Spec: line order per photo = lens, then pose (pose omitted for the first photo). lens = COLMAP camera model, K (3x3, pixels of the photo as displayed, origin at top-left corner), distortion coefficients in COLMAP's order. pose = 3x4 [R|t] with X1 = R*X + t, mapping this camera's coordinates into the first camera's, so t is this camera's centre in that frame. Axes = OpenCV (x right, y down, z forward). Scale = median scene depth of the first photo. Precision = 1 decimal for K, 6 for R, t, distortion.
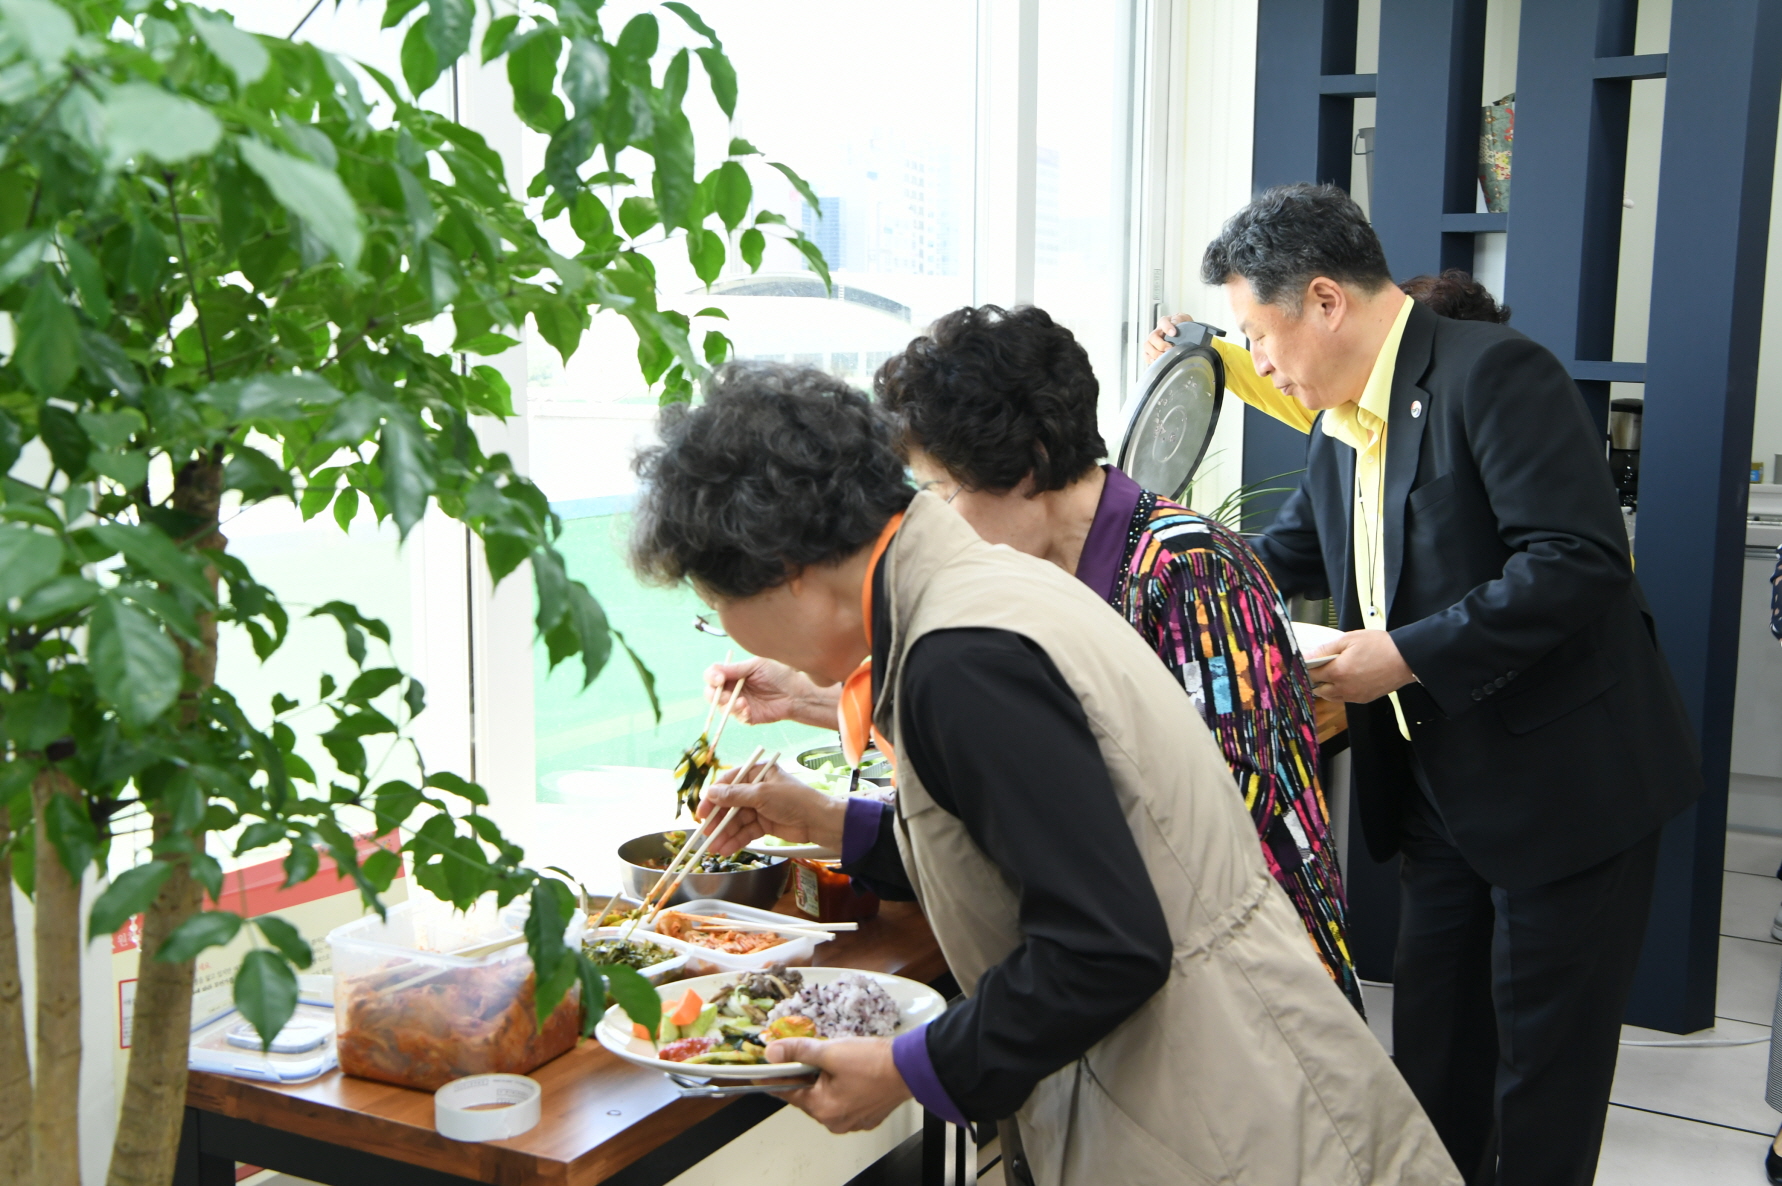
lens RADIAL K [[2046.0, 0, 888.0], [0, 2046.0, 590.8], [0, 0, 1]] dist [0.081655, 0.000000]
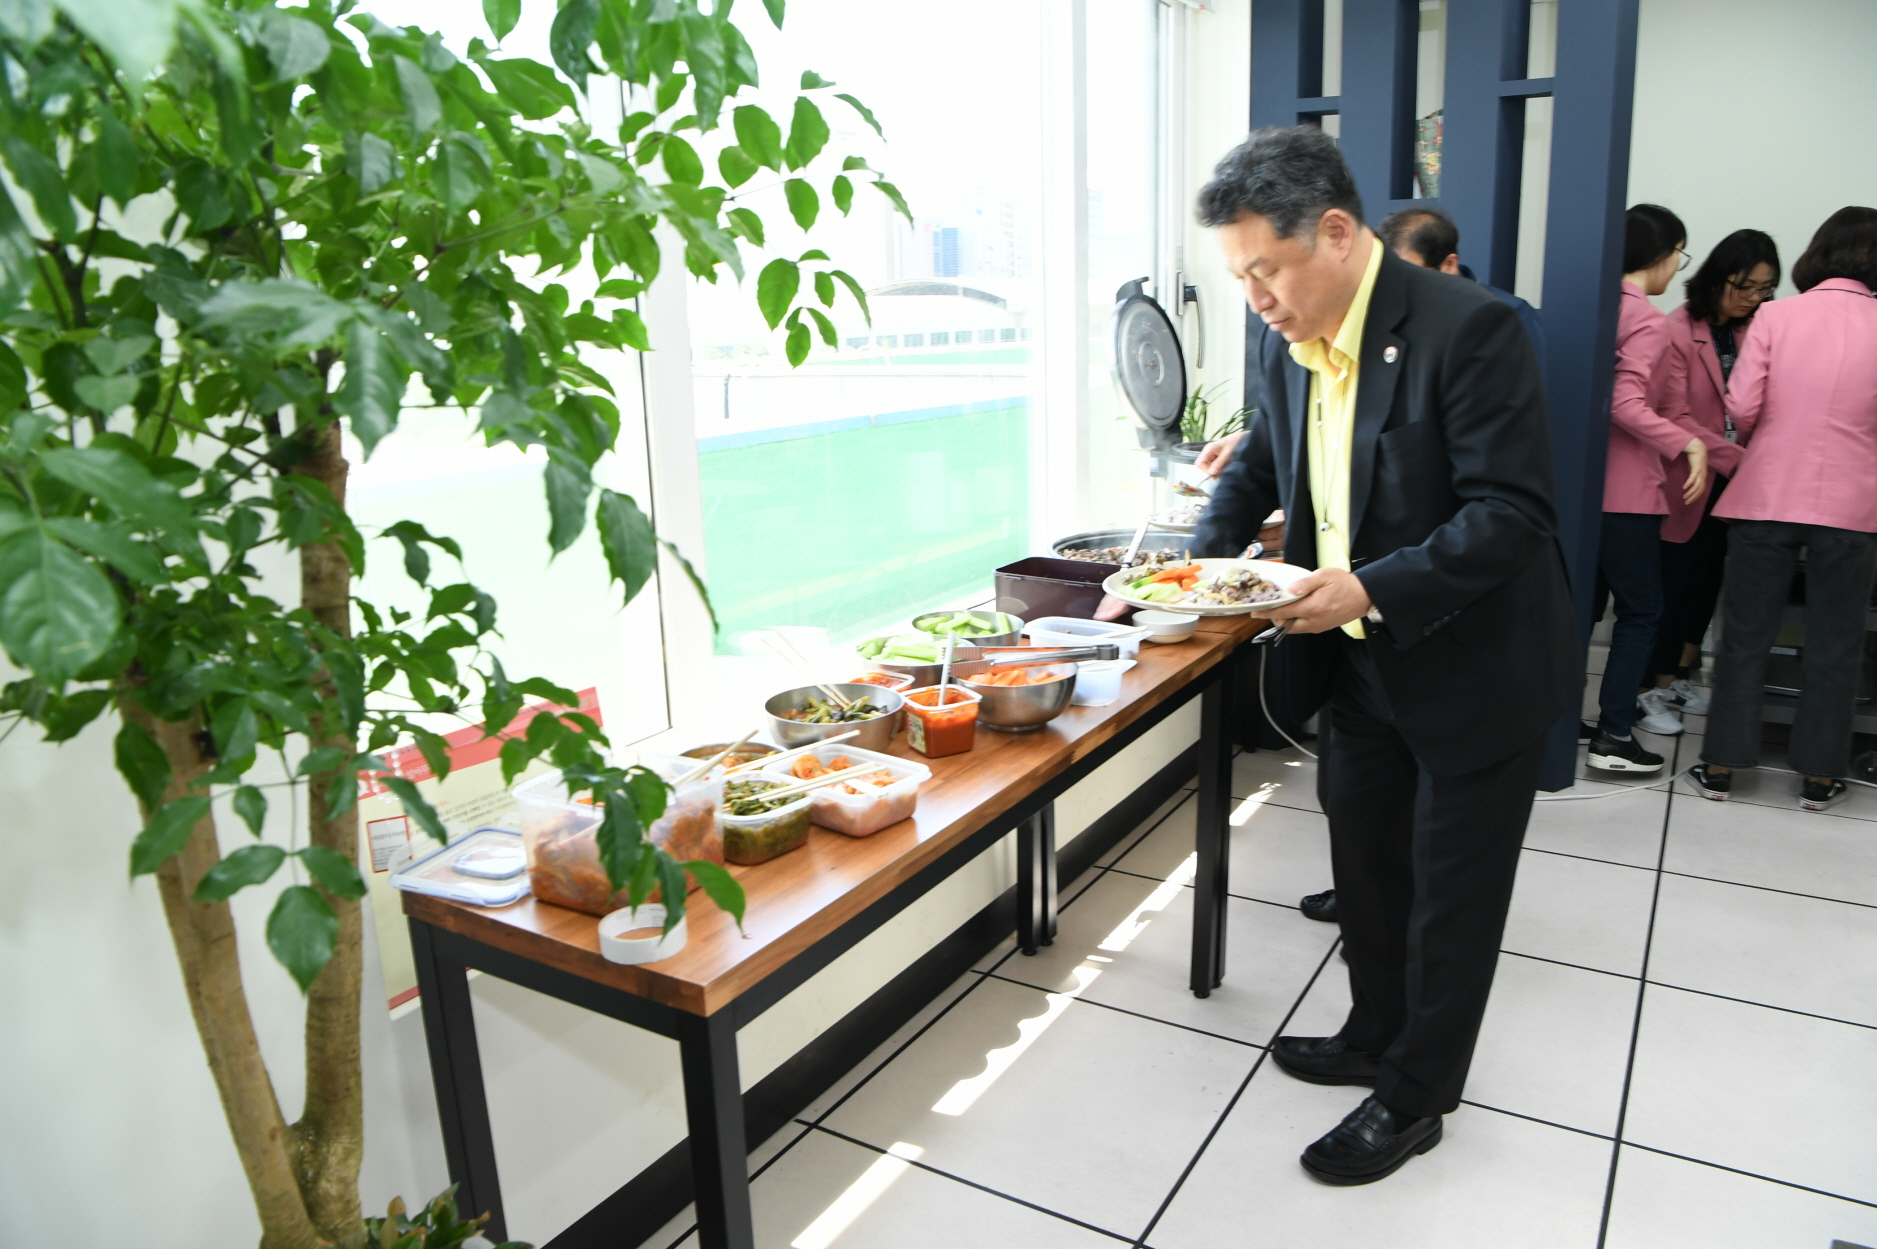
lens RADIAL K [[1329.8, 0, 935.6], [0, 1329.8, 640.5], [0, 0, 1]] dist [-0.065698, -0.002824]
pose [[0.998568, -0.022842, -0.048377, 0.016734], [0.028149, 0.993307, 0.112026, -0.001035], [0.045495, -0.113227, 0.992527, 0.250066]]
